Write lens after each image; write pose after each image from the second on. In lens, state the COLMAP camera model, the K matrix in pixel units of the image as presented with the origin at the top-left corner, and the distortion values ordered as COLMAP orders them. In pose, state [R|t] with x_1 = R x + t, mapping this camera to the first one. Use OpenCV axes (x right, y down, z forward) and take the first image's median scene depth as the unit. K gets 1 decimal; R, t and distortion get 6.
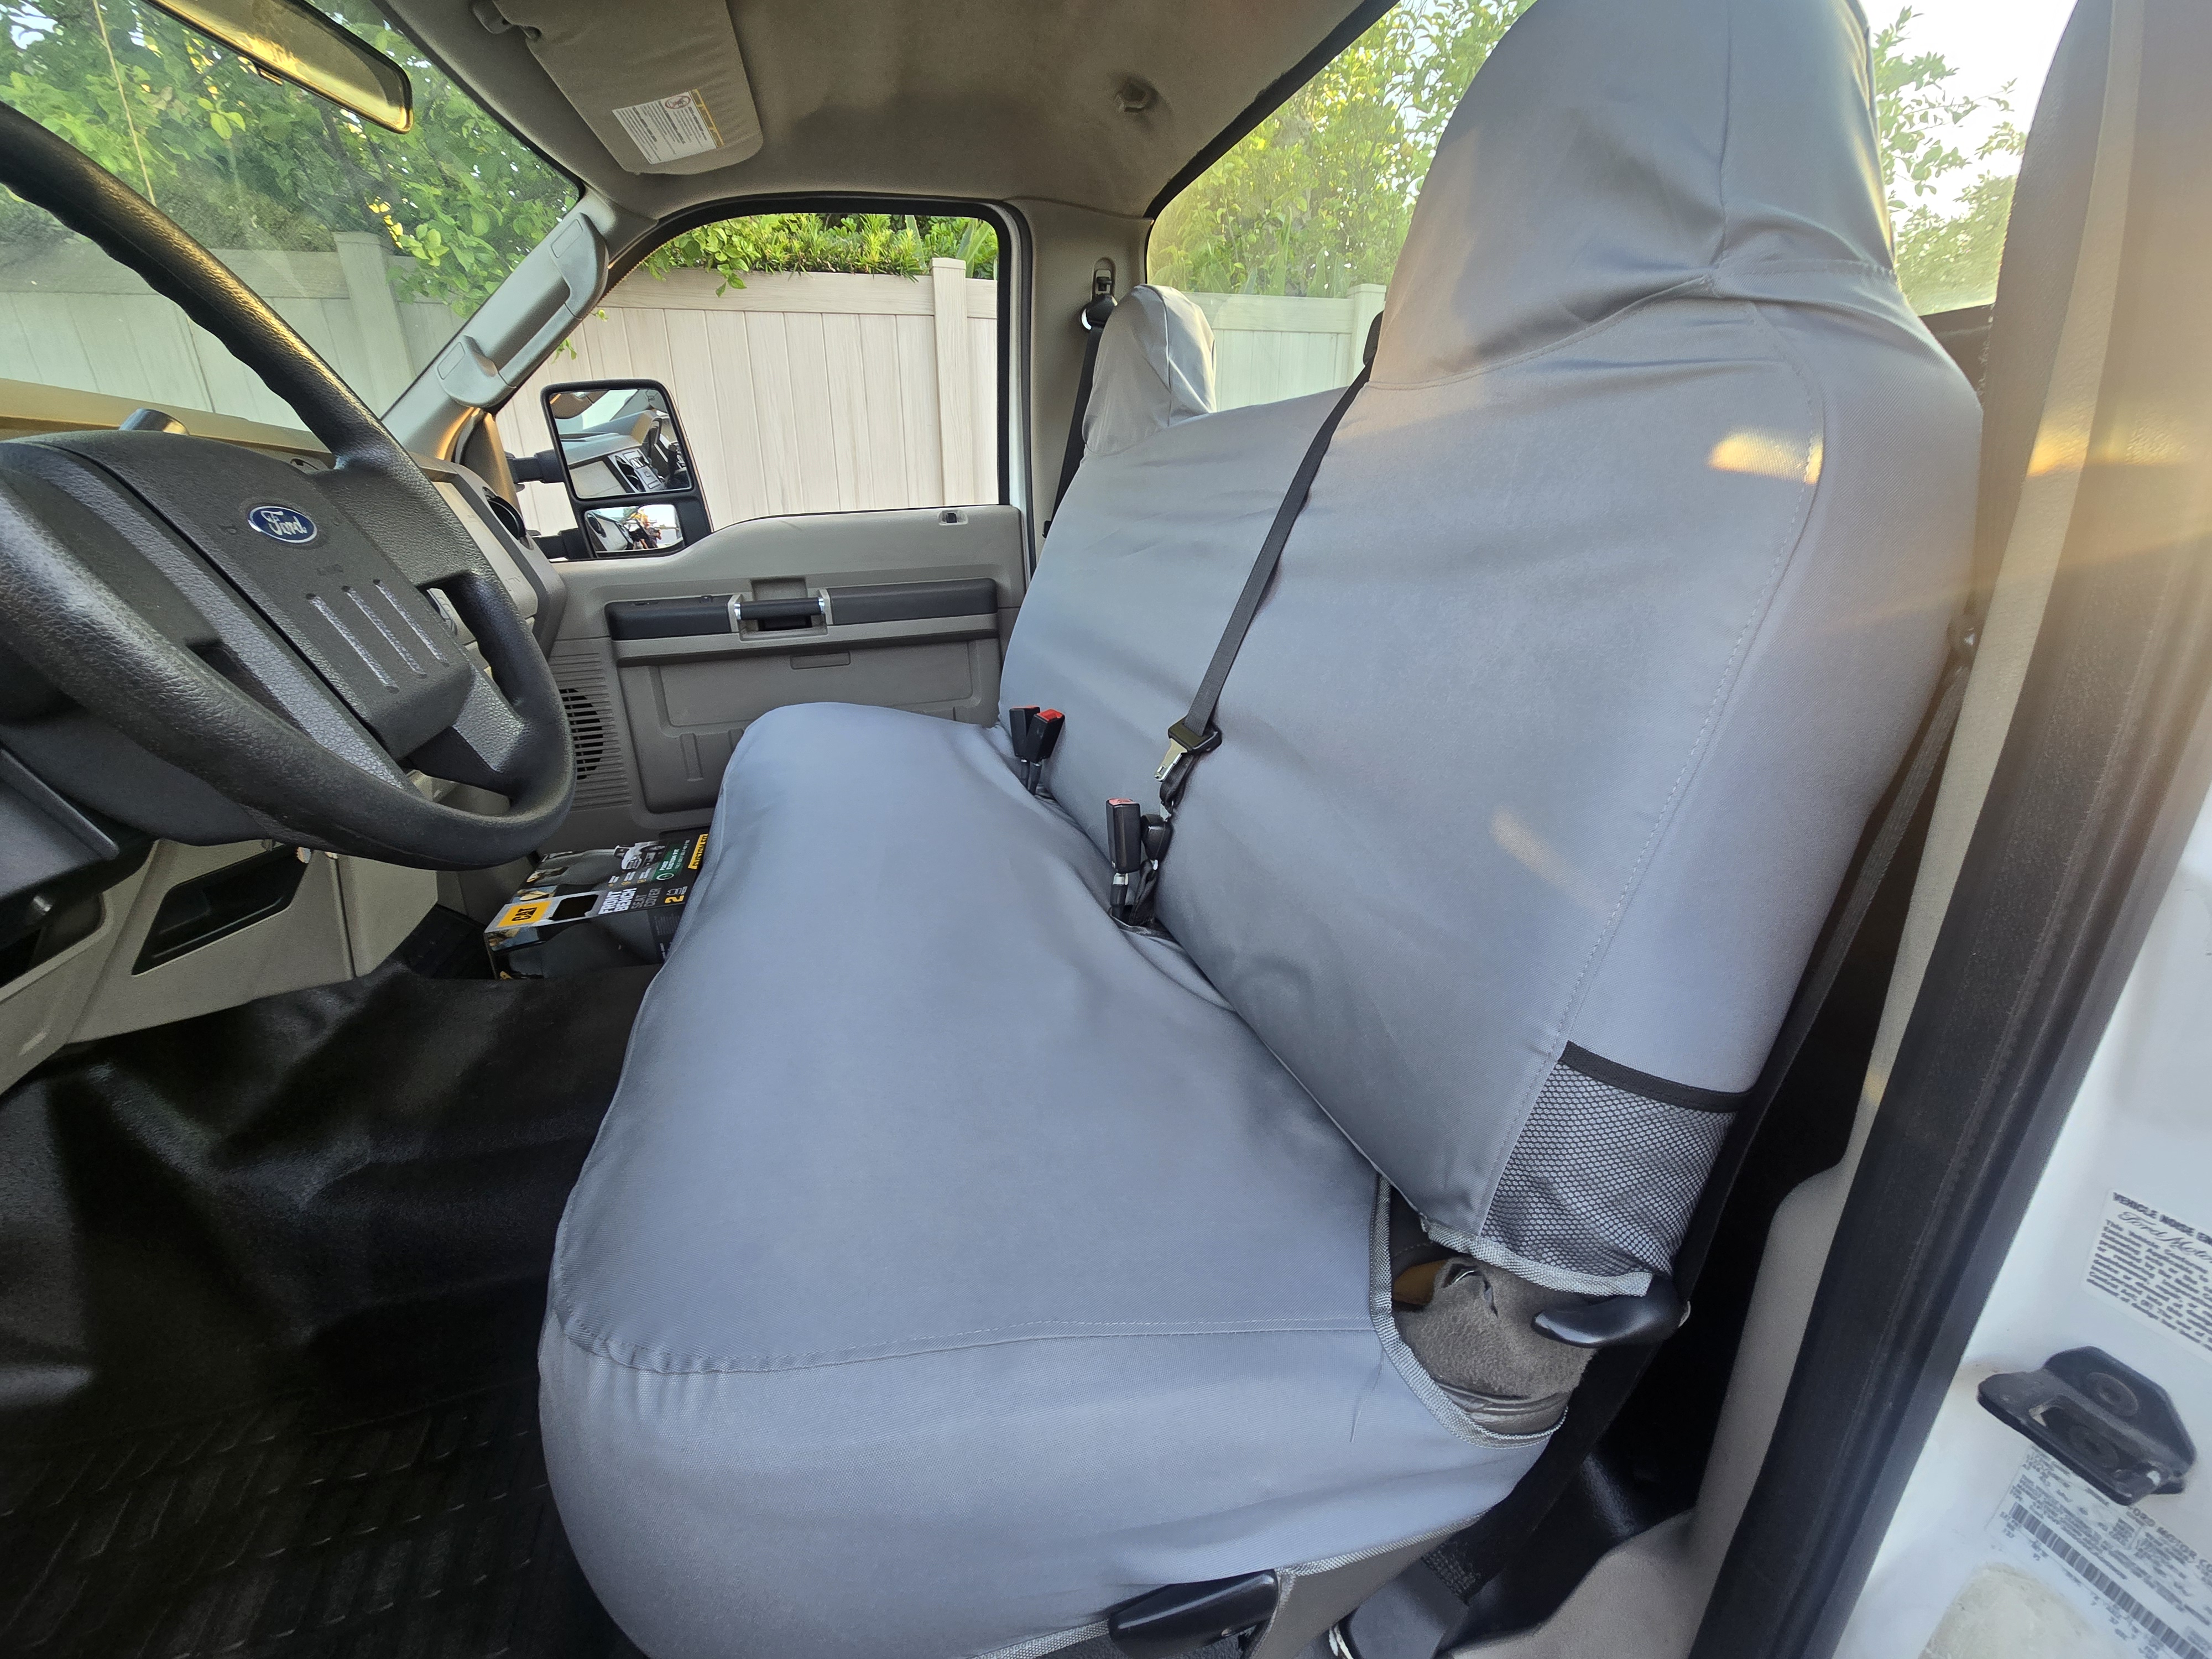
lens RADIAL K [[913.7, 0, 1116.4], [0, 913.7, 823.1], [0, 0, 1]] dist [-0.003608, -0.000236]
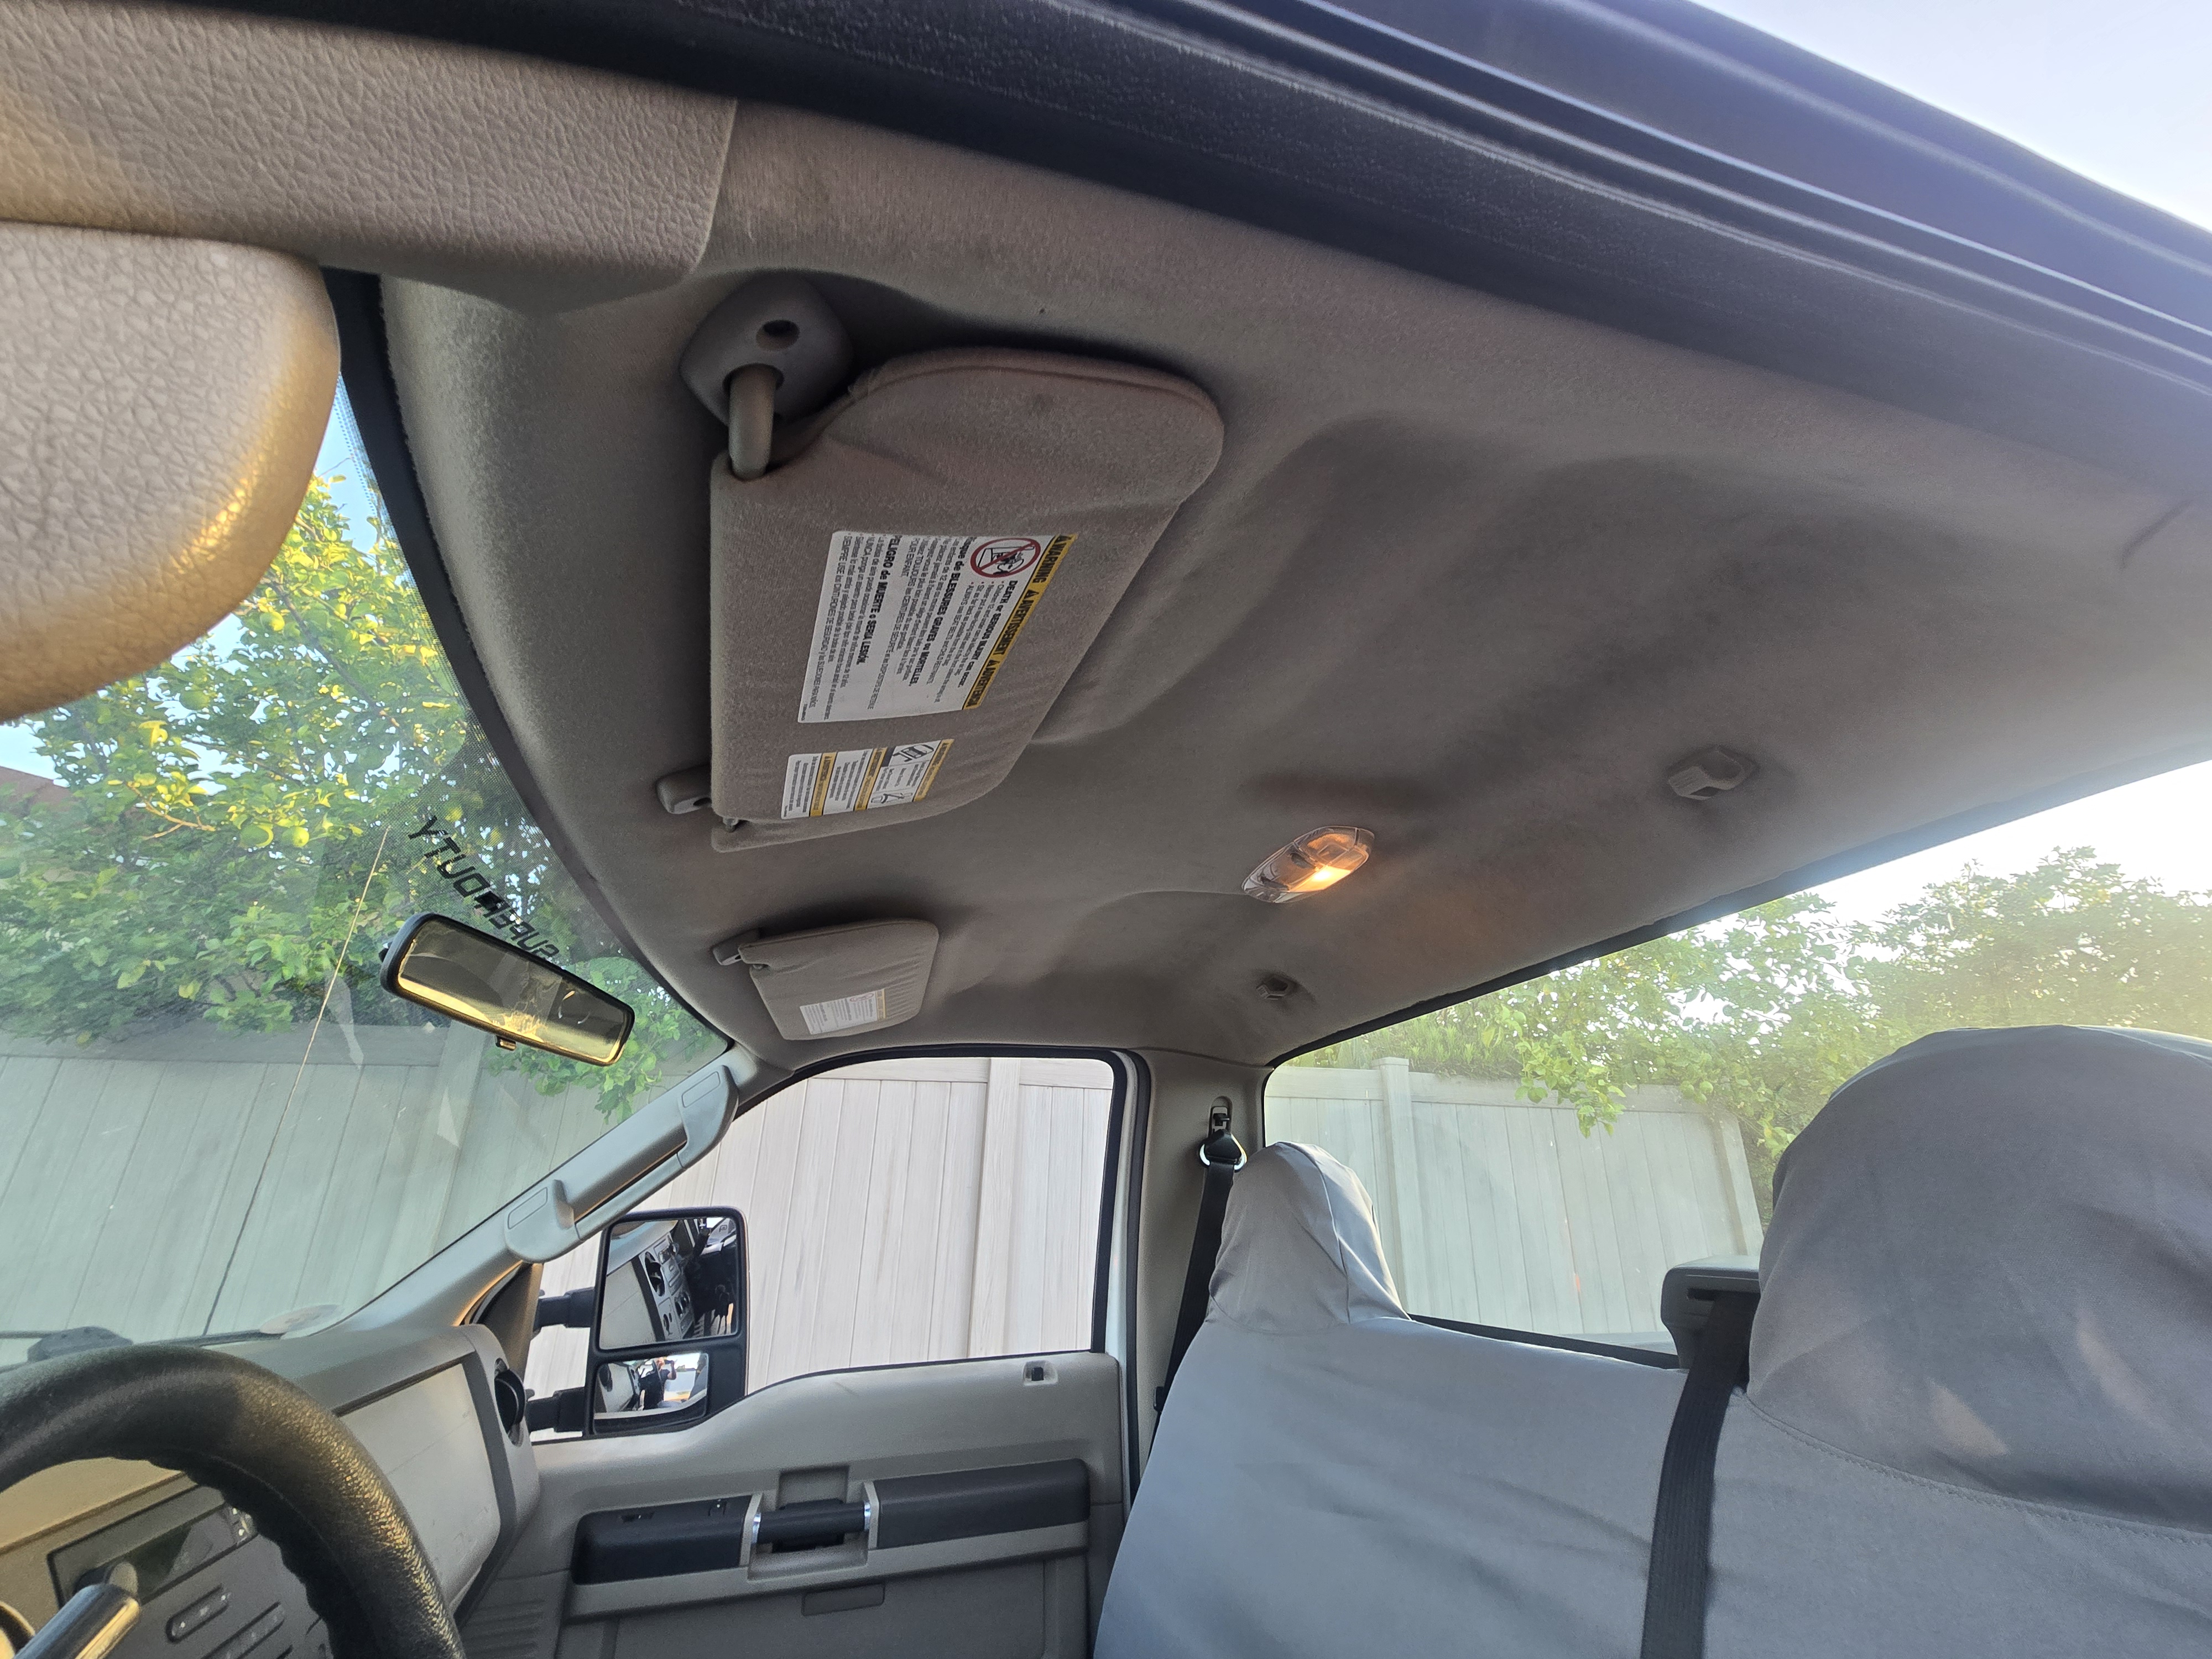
lens RADIAL K [[903.1, 0, 1096.6], [0, 903.1, 816.5], [0, 0, 1]] dist [0.000899, 0.000419]
pose [[0.999824, 0.016967, -0.007969, -0.145363], [-0.017906, 0.738629, -0.673875, -0.175541], [-0.005547, 0.673899, 0.738803, 0.063994]]
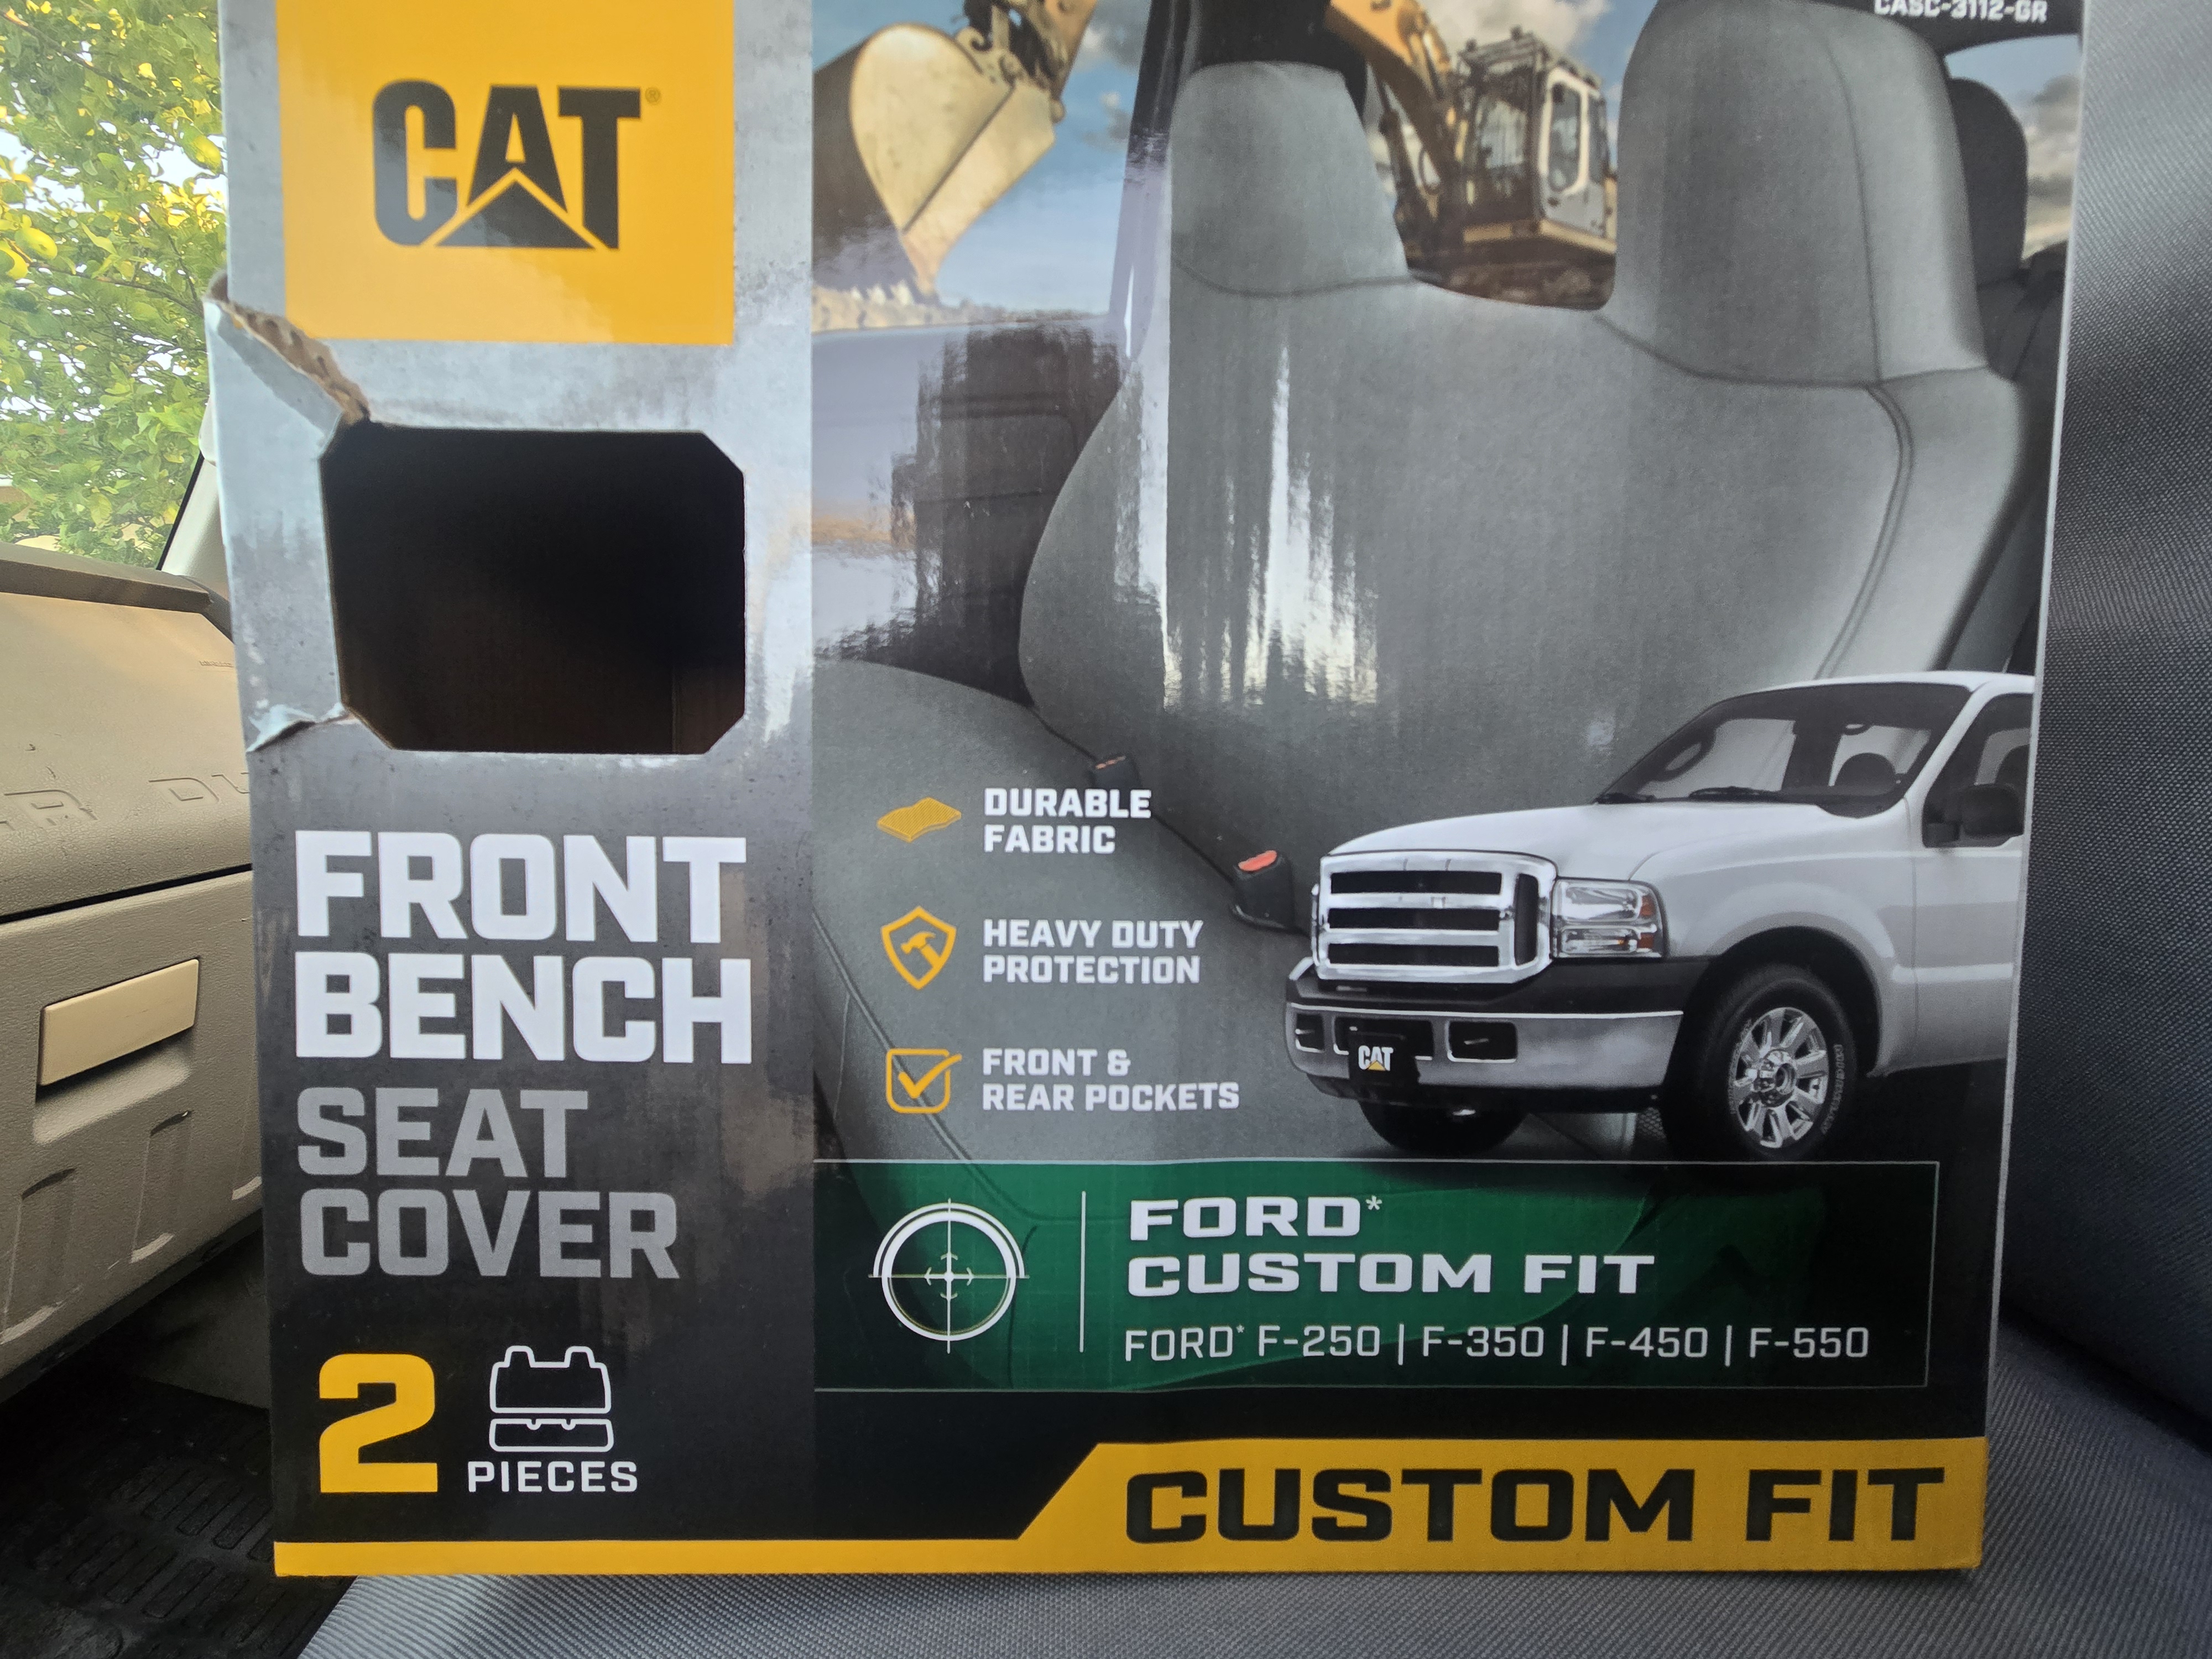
lens RADIAL K [[903.1, 0, 1096.6], [0, 903.1, 816.5], [0, 0, 1]] dist [0.000899, 0.000419]
pose [[-0.292952, 0.953592, 0.069577, -0.504650], [-0.353711, -0.175695, 0.918705, -0.030614], [0.888295, 0.244526, 0.388767, 0.869869]]
